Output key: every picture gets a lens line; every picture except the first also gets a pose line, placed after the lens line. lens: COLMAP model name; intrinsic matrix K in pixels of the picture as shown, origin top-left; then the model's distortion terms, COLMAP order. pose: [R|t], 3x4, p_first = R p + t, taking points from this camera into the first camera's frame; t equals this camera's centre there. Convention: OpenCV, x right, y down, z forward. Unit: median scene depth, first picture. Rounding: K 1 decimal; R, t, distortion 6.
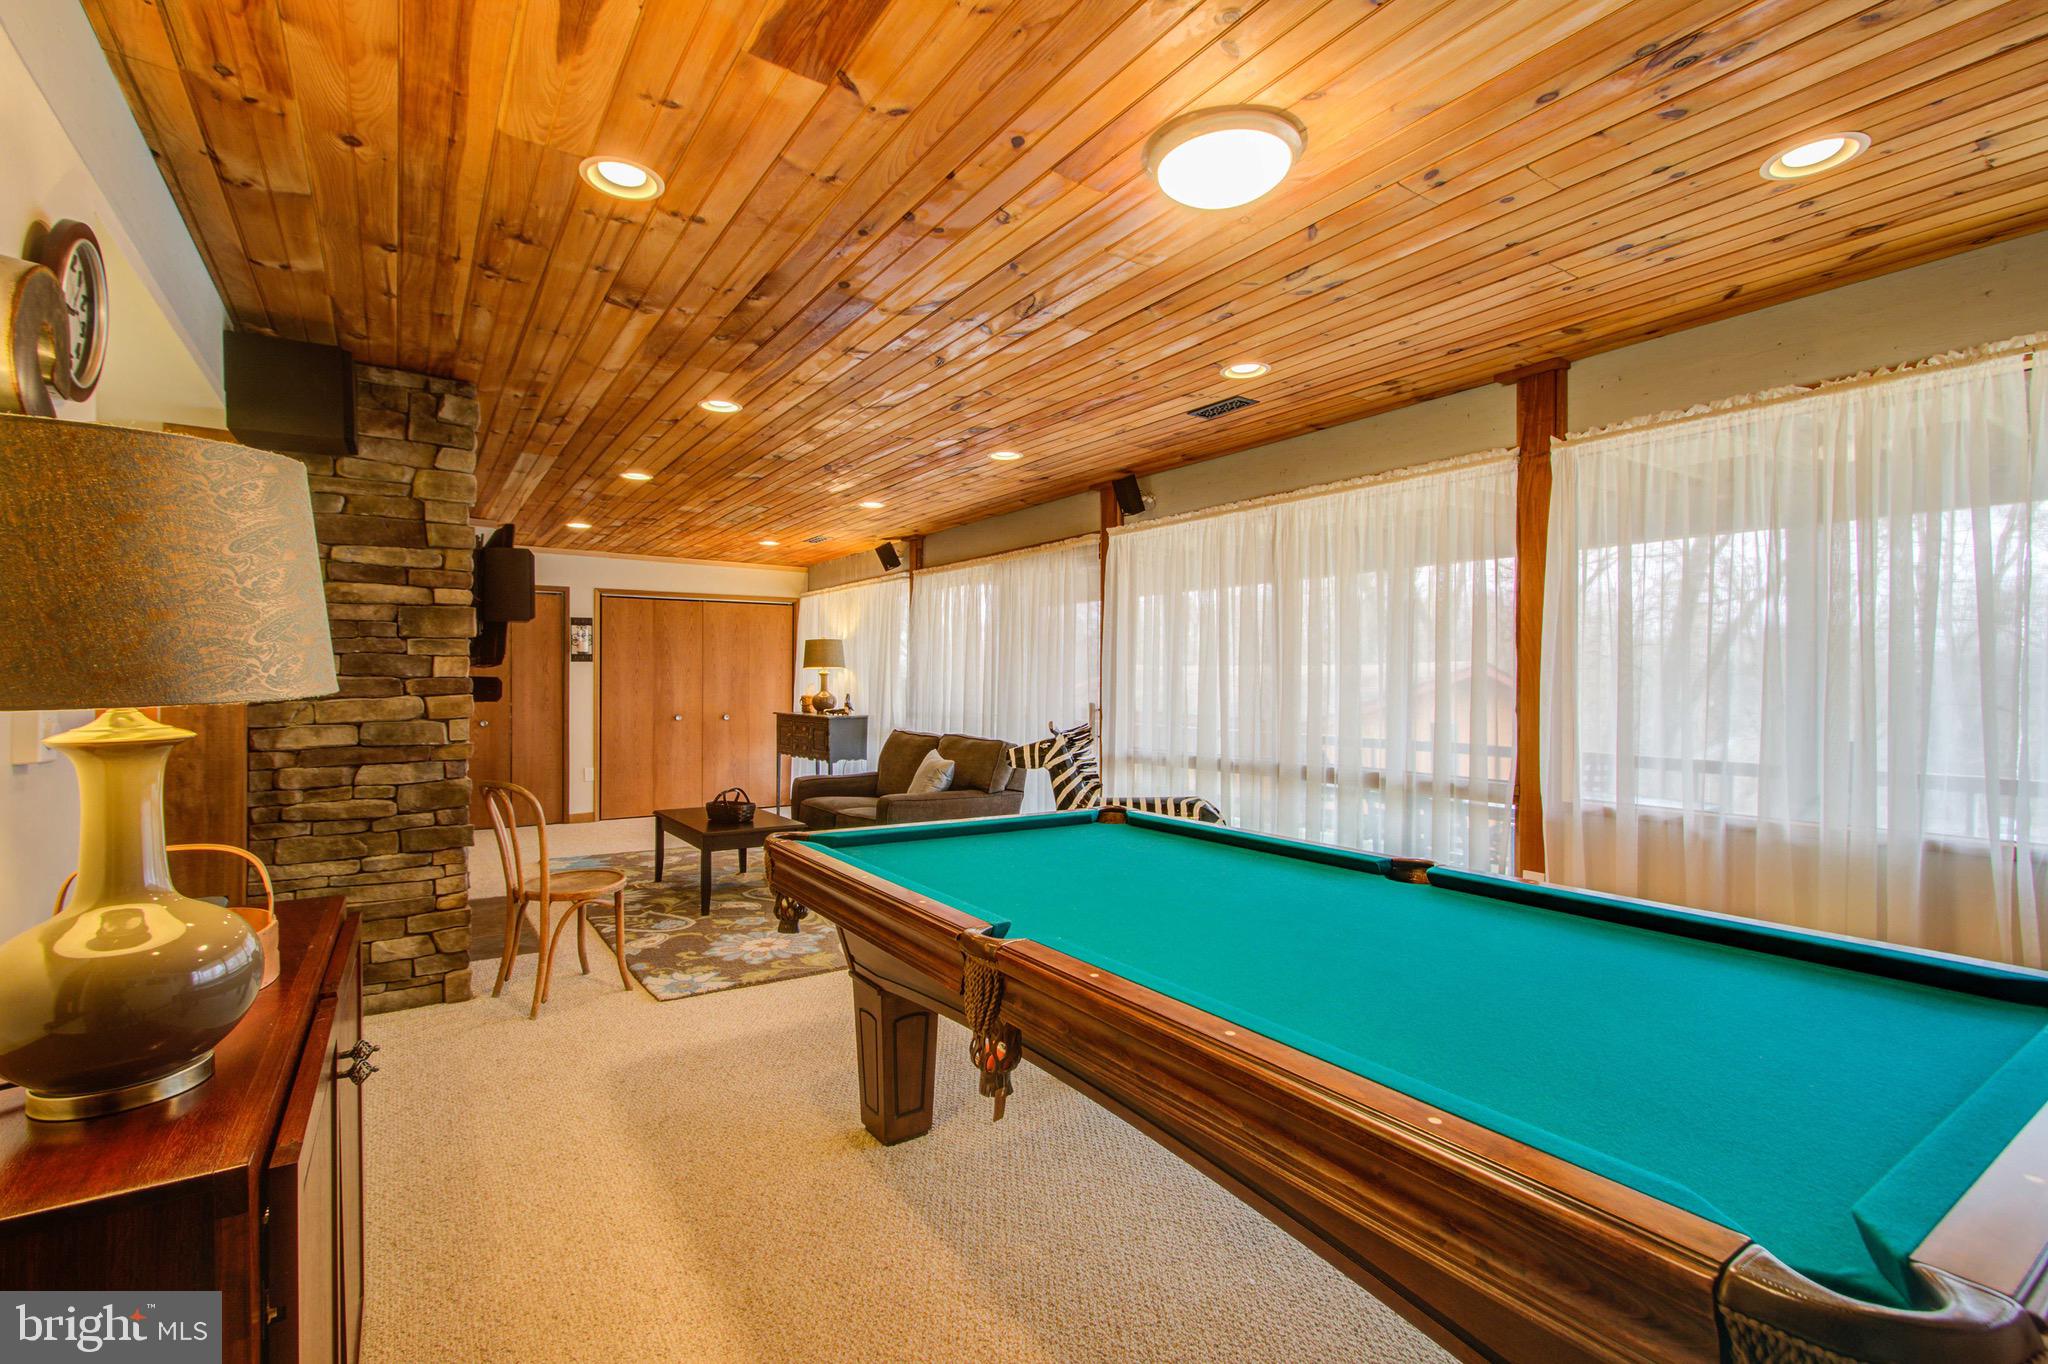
lens RADIAL K [[919.8, 0, 1012.1], [0, 919.8, 683.0], [0, 0, 1]] dist [-0.003235, 0.002872]
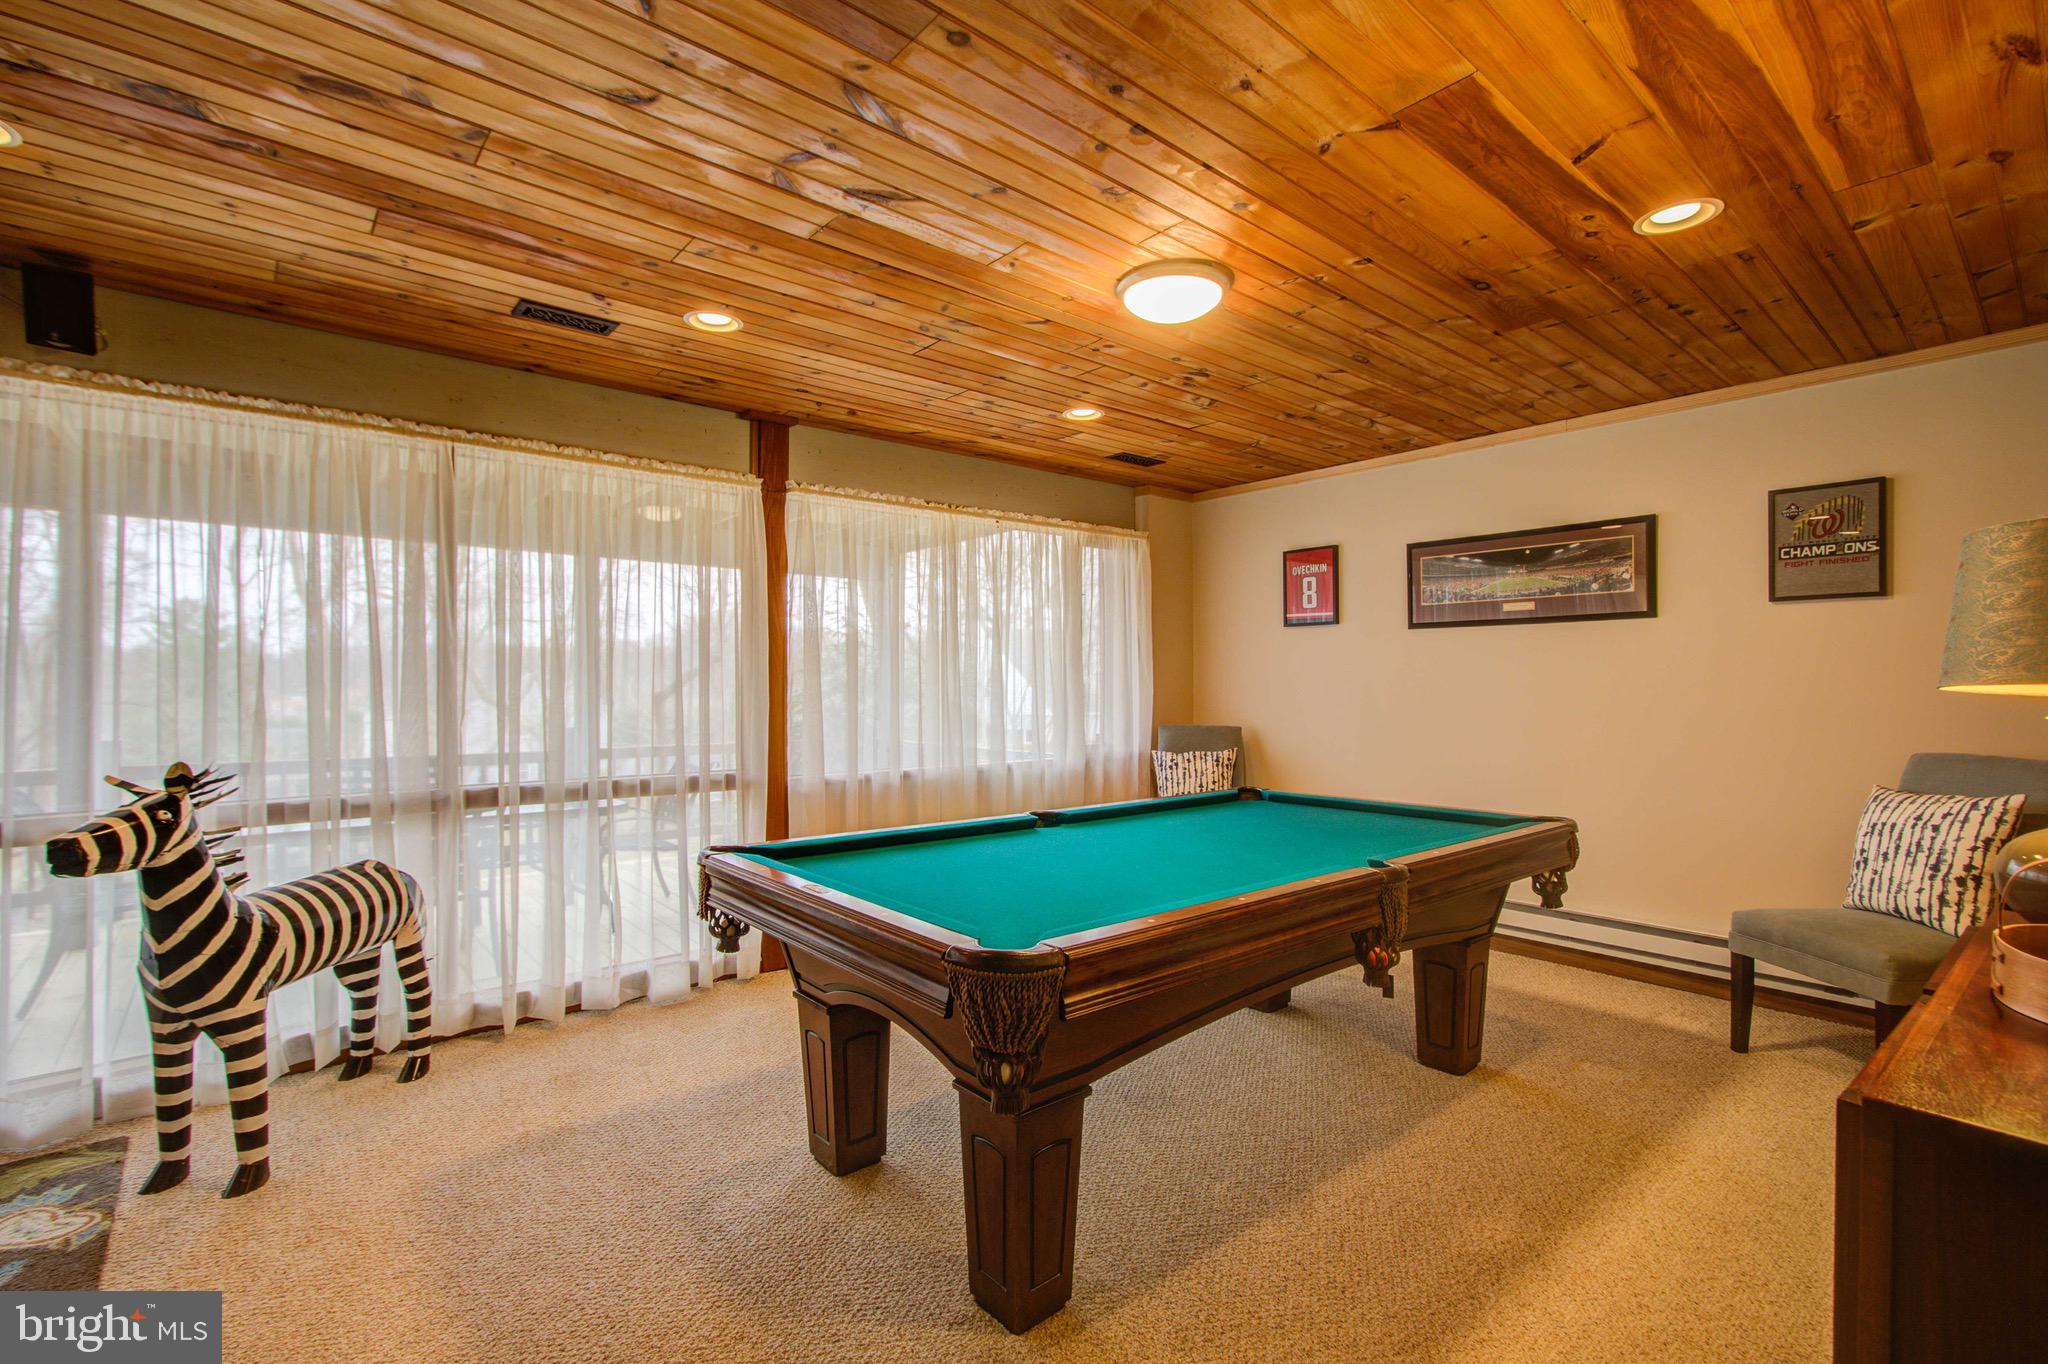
lens RADIAL K [[919.8, 0, 1013.5], [0, 919.8, 680.5], [0, 0, 1]] dist [-0.003235, 0.002872]
pose [[-0.121478, -0.001873, 0.992592, -0.683379], [0.006823, 0.999973, 0.002722, -0.004420], [-0.992571, 0.007103, -0.121462, 0.889817]]
